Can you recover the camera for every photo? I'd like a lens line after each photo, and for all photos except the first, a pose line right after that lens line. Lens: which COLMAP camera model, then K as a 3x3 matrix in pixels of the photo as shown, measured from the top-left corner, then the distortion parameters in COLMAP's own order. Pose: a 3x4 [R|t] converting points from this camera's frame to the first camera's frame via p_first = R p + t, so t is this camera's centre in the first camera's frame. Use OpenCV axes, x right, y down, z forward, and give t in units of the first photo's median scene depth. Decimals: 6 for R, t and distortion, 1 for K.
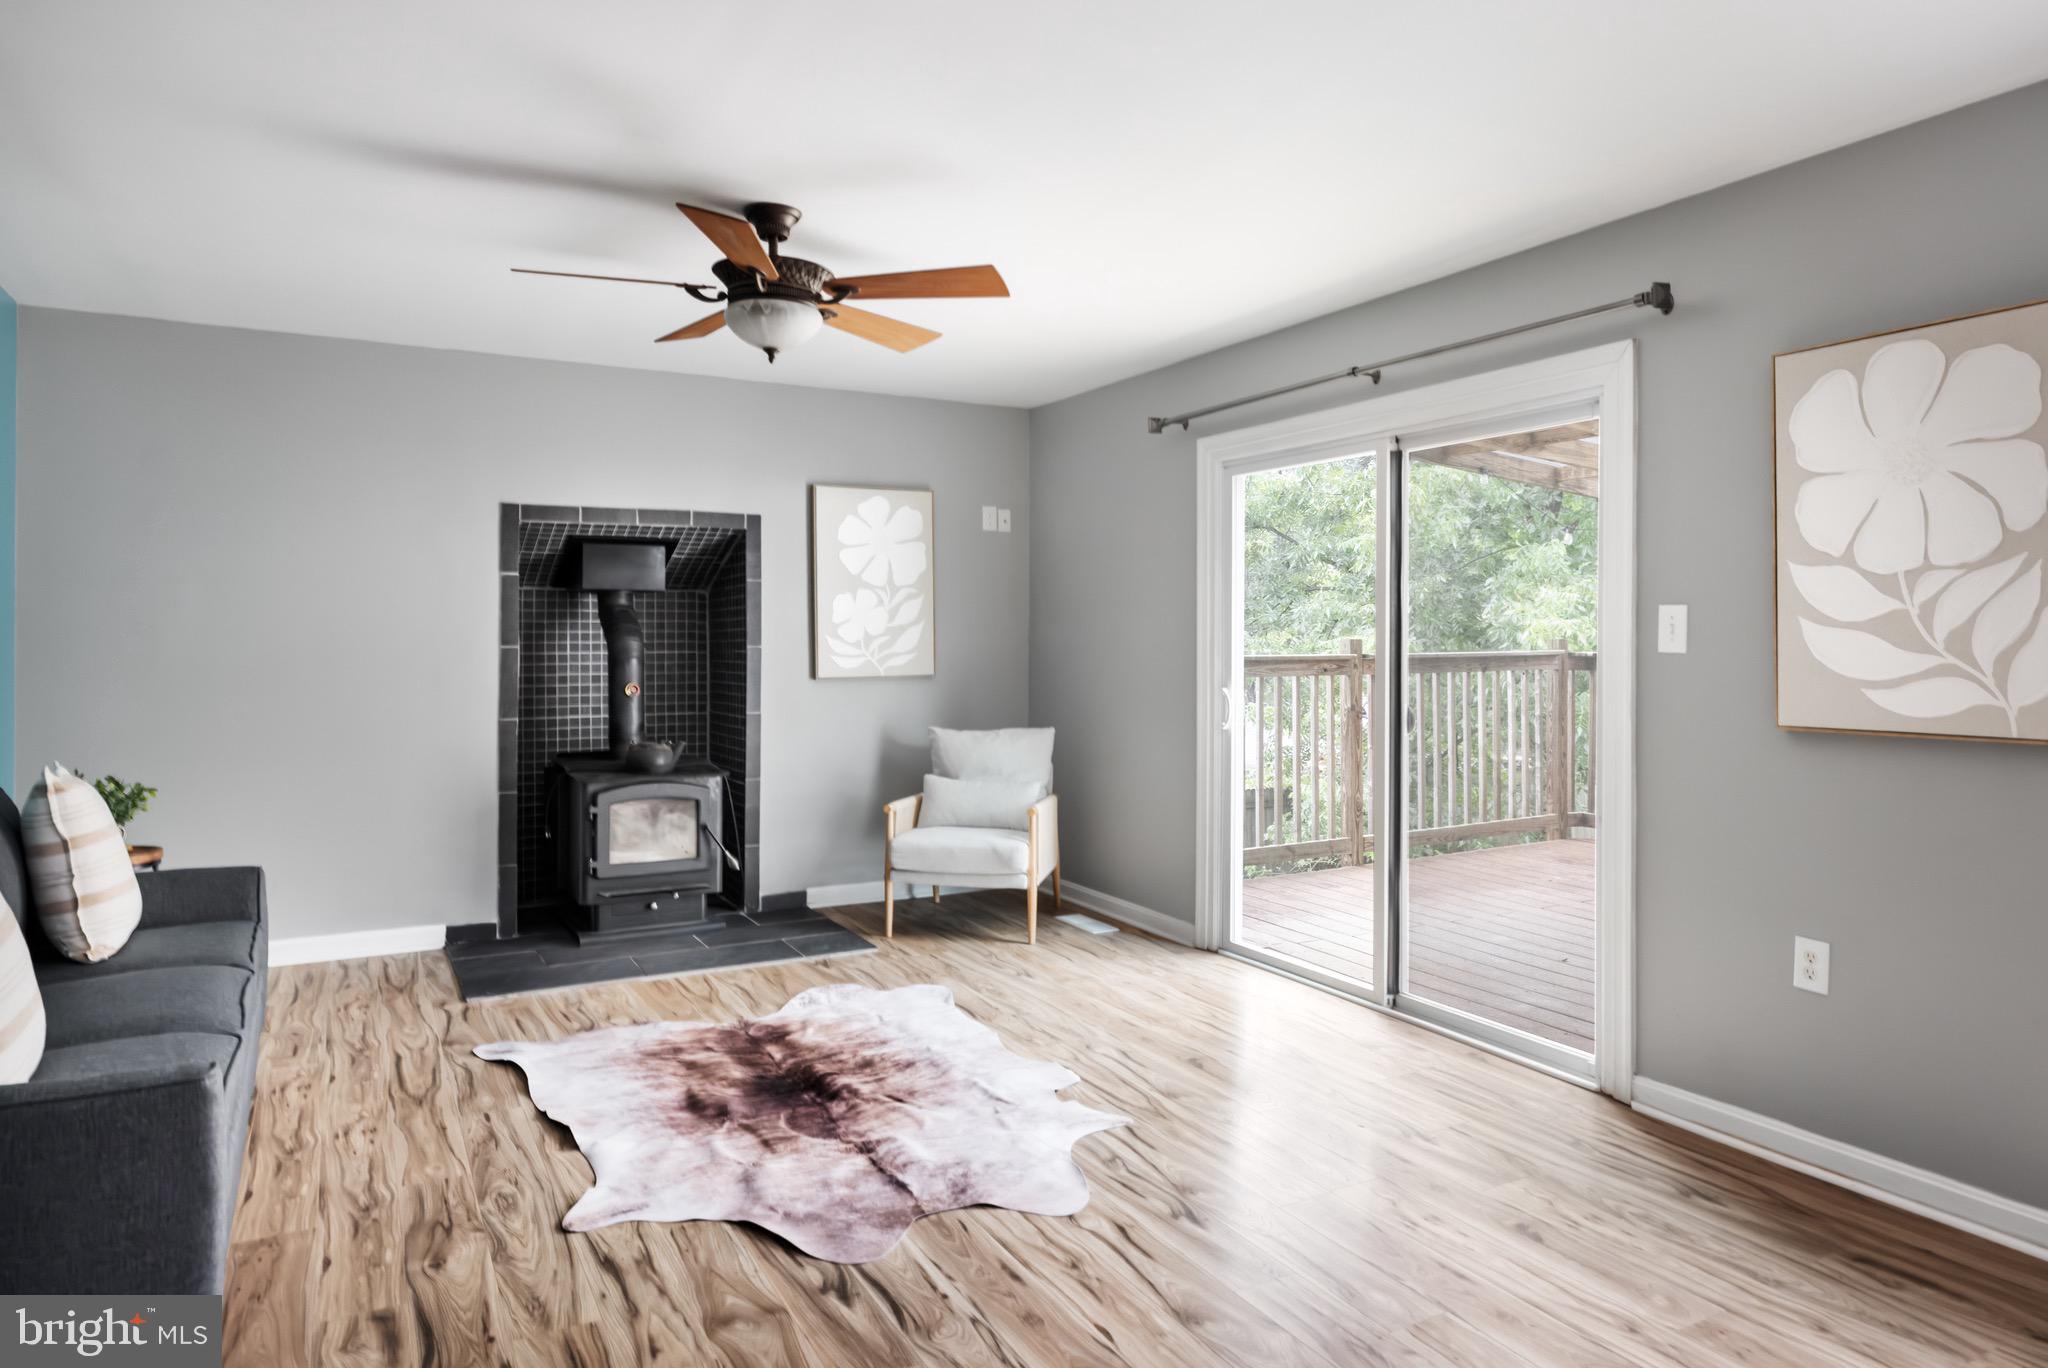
lens RADIAL K [[1257.1, 0, 1016.6], [0, 1257.1, 665.0], [0, 0, 1]] dist [0.000814, 0.001388]
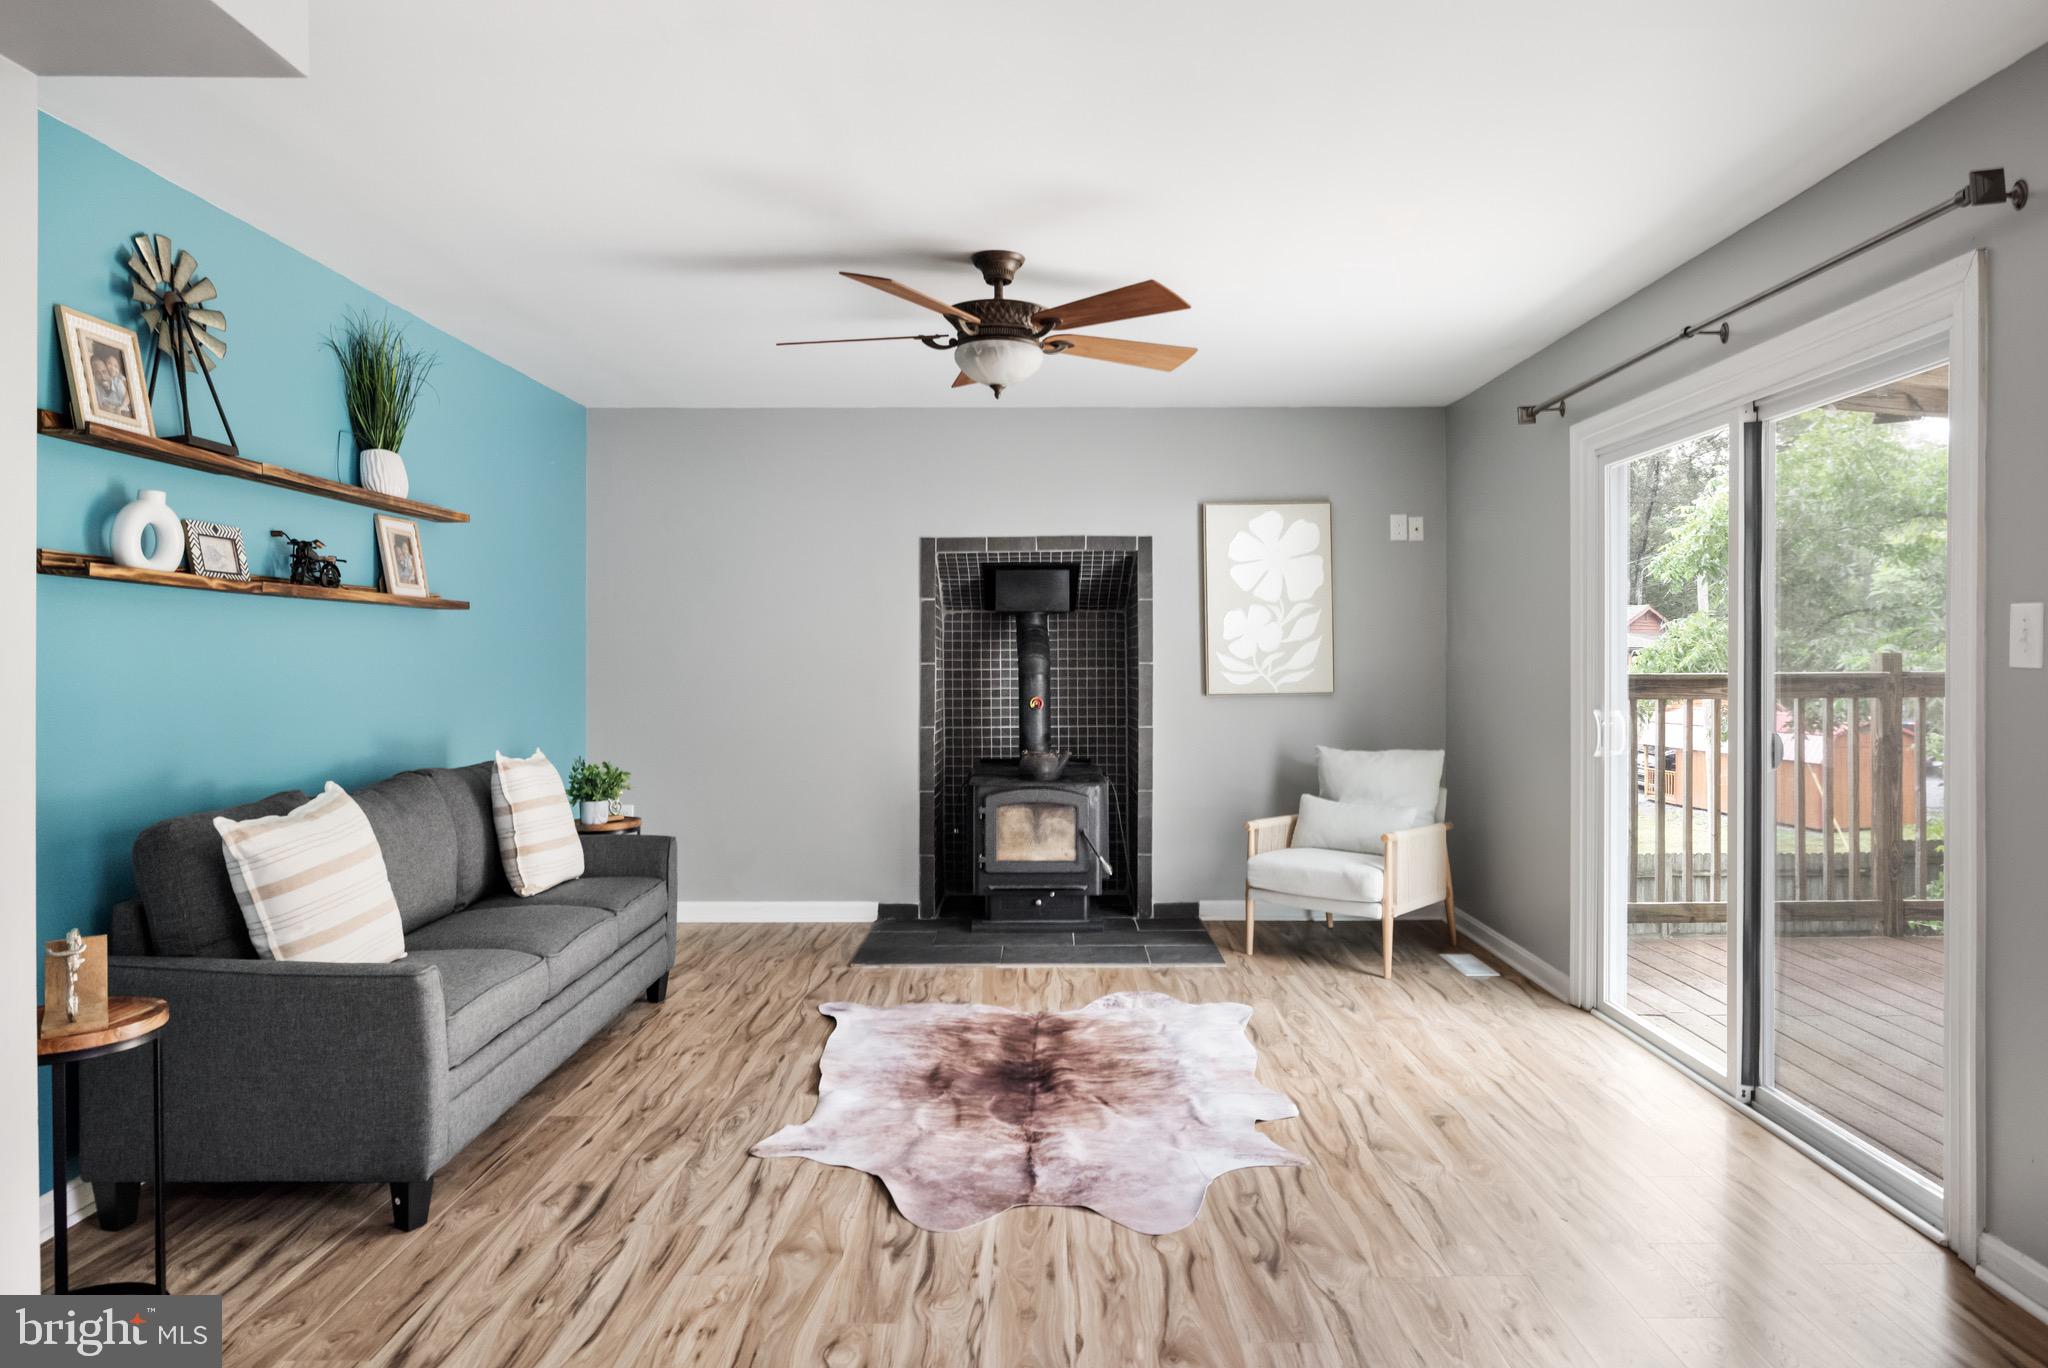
lens RADIAL K [[1257.1, 0, 1021.3], [0, 1257.1, 685.9], [0, 0, 1]] dist [0.000814, 0.001388]
pose [[0.876136, 0.007023, -0.482014, 0.300918], [-0.006026, 0.999975, 0.003617, 0.001453], [0.482027, -0.000265, 0.876156, 0.057837]]
